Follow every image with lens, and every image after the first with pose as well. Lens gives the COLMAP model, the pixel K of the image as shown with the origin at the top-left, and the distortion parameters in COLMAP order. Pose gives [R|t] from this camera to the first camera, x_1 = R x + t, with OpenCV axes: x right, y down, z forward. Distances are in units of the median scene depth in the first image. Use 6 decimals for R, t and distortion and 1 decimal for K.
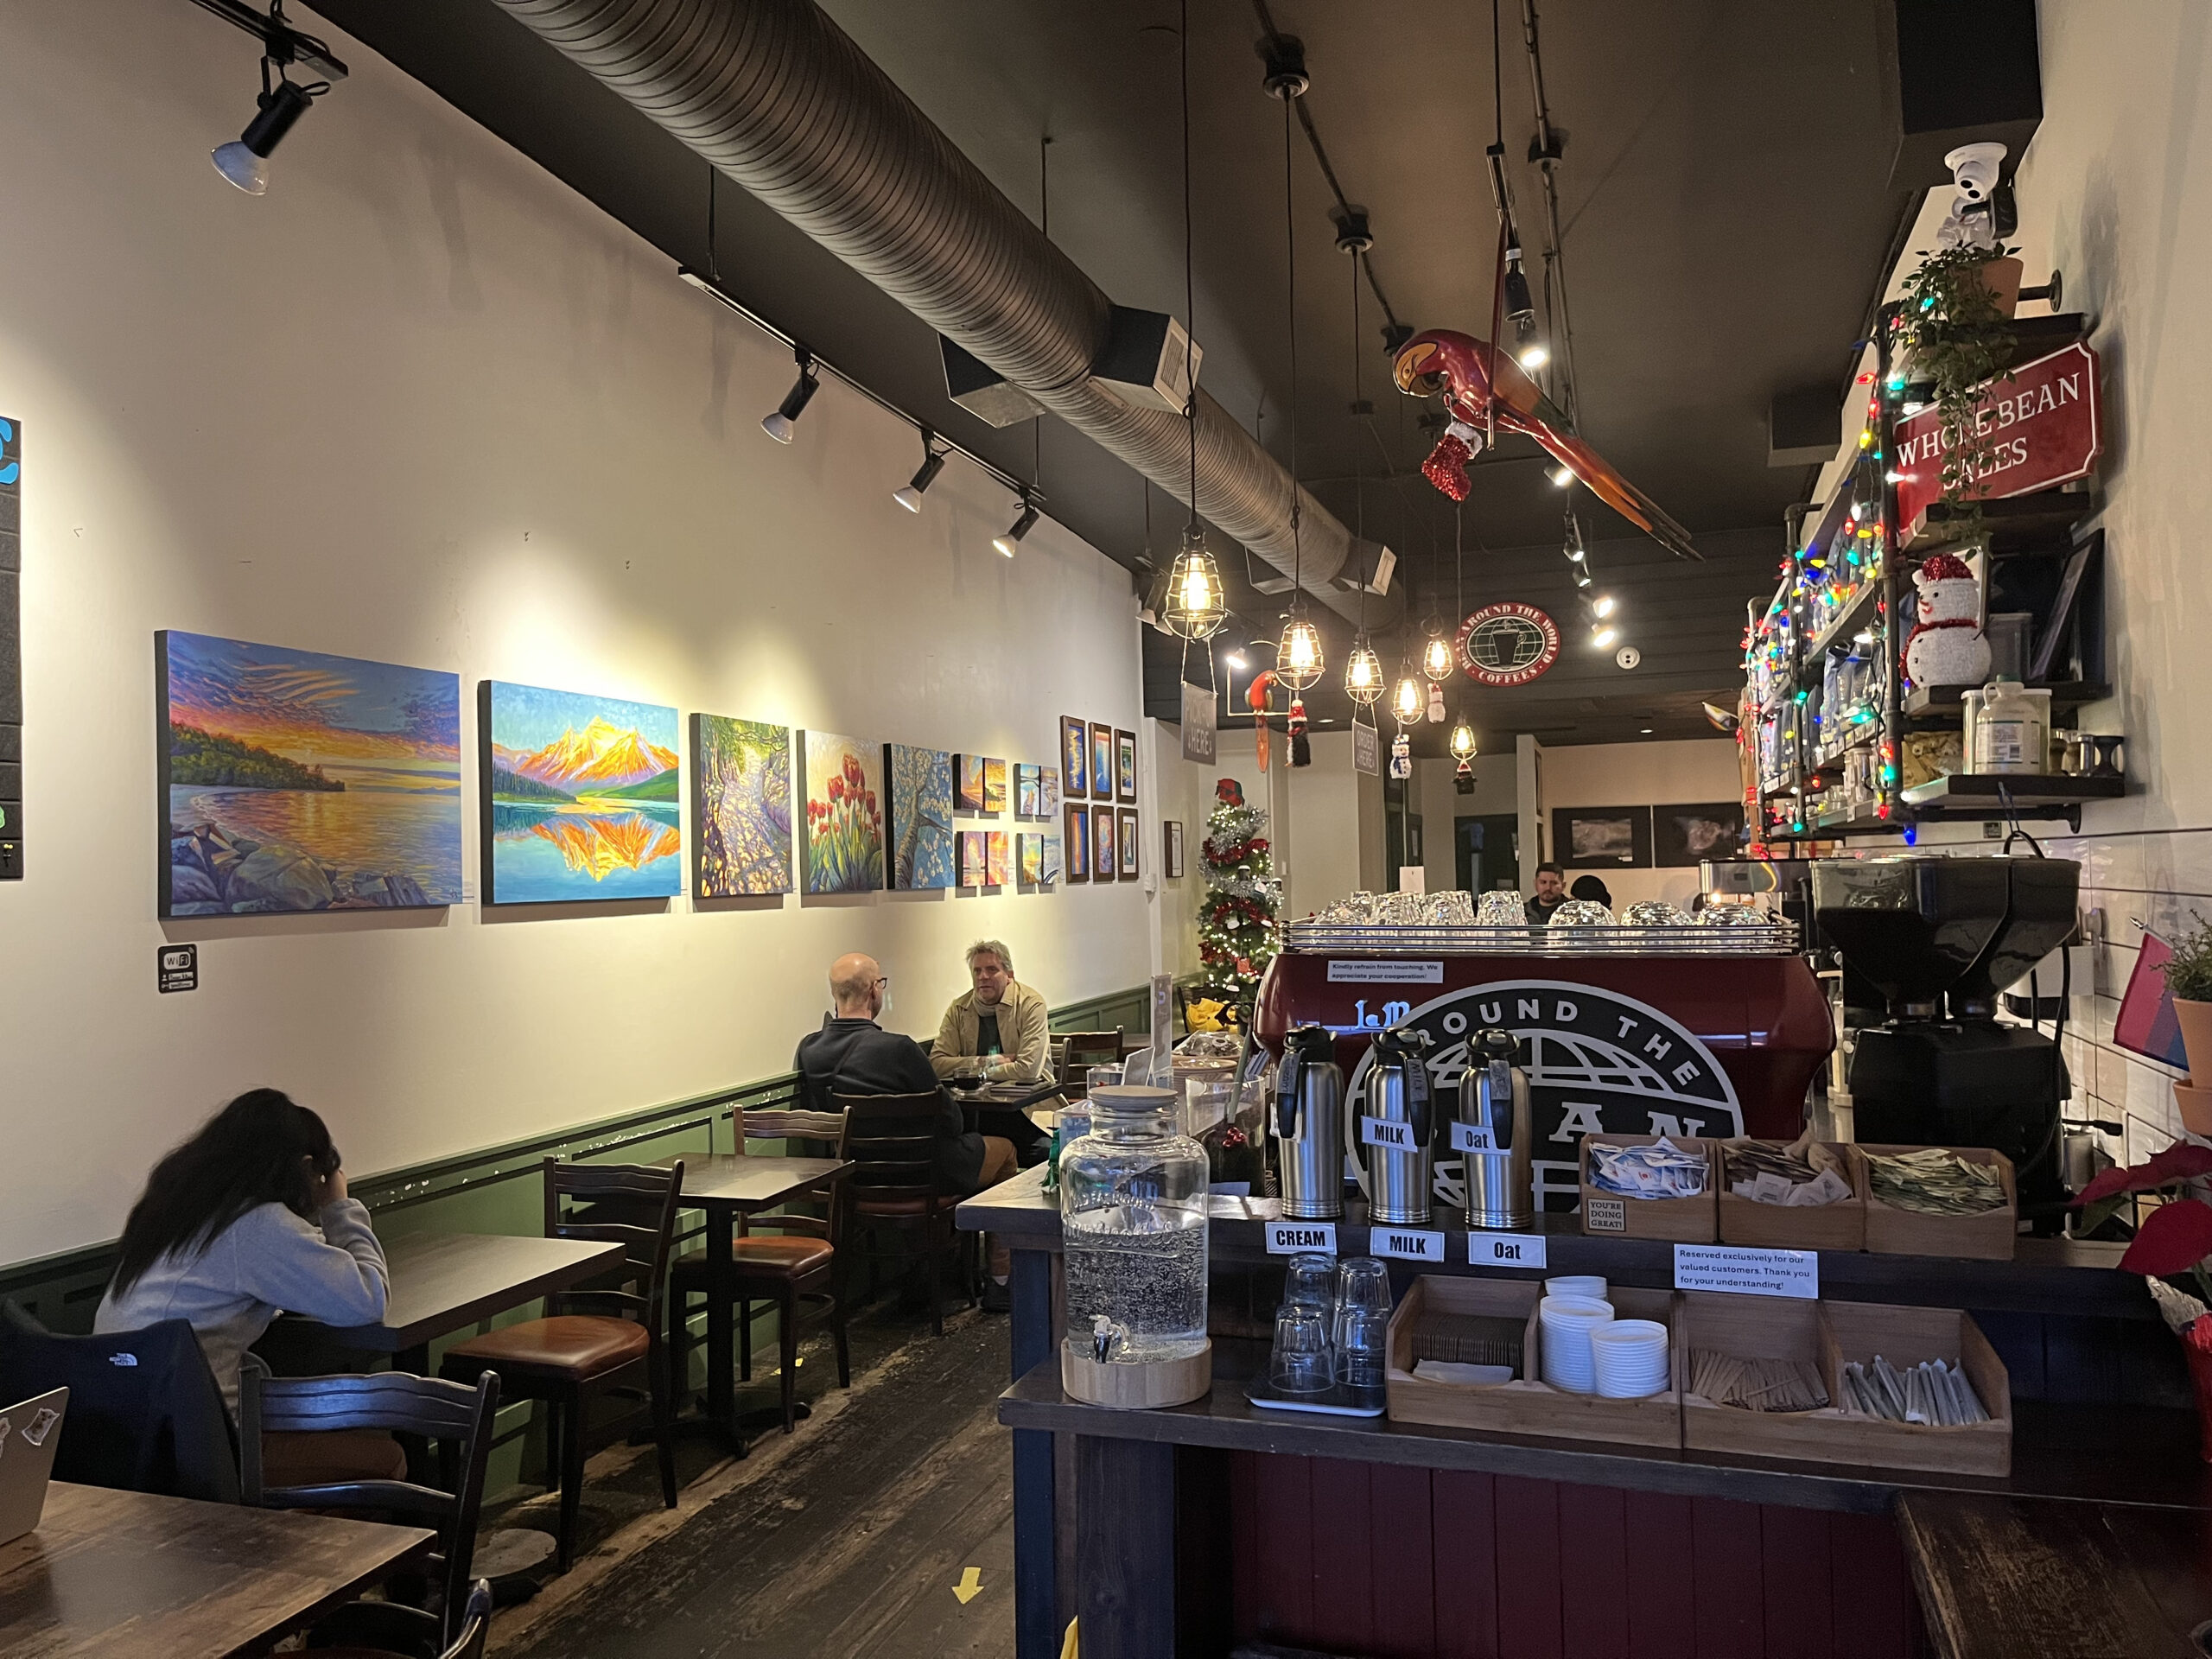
lens RADIAL K [[1676.2, 0, 1106.4], [0, 1676.2, 834.5], [0, 0, 1]] dist [-0.000203, -0.000025]
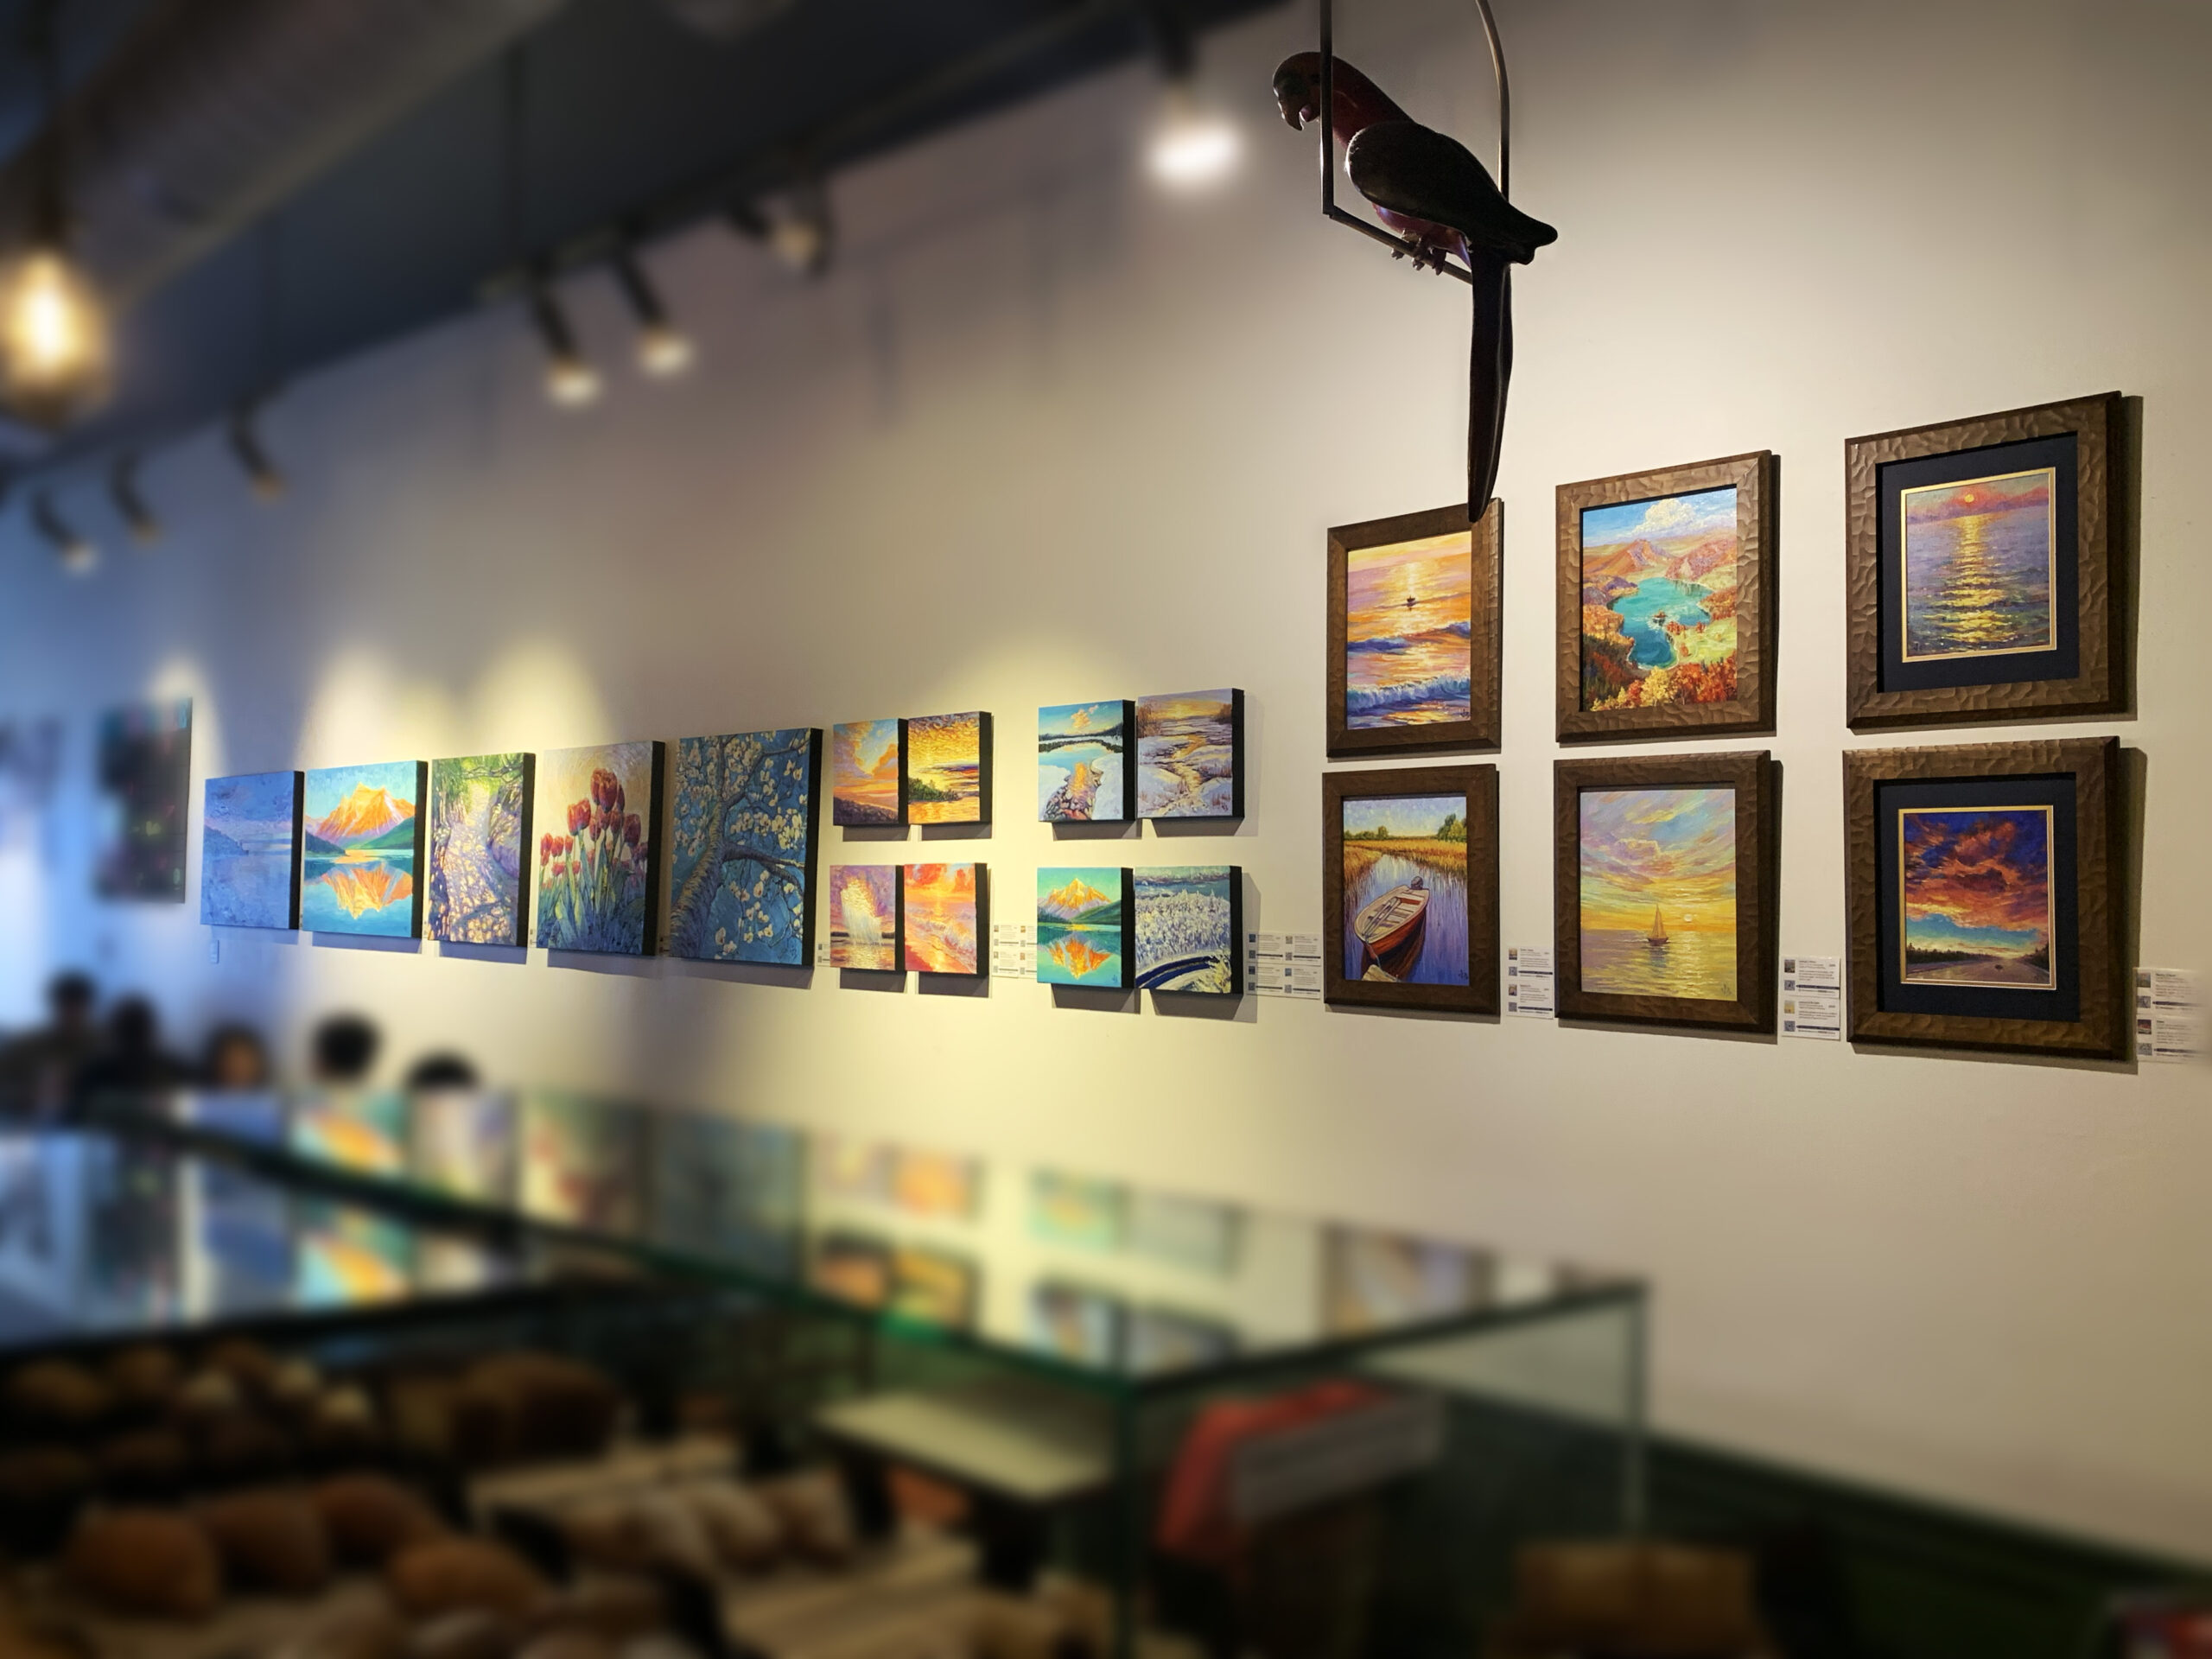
lens RADIAL K [[1648.9, 0, 1106.0], [0, 1648.9, 828.7], [0, 0, 1]] dist [0.001594, 0.000062]
pose [[-0.406700, -0.037290, -0.912800, 0.468053], [0.000268, 0.999162, -0.040938, 0.009774], [0.913562, -0.016894, -0.406349, 1.656124]]
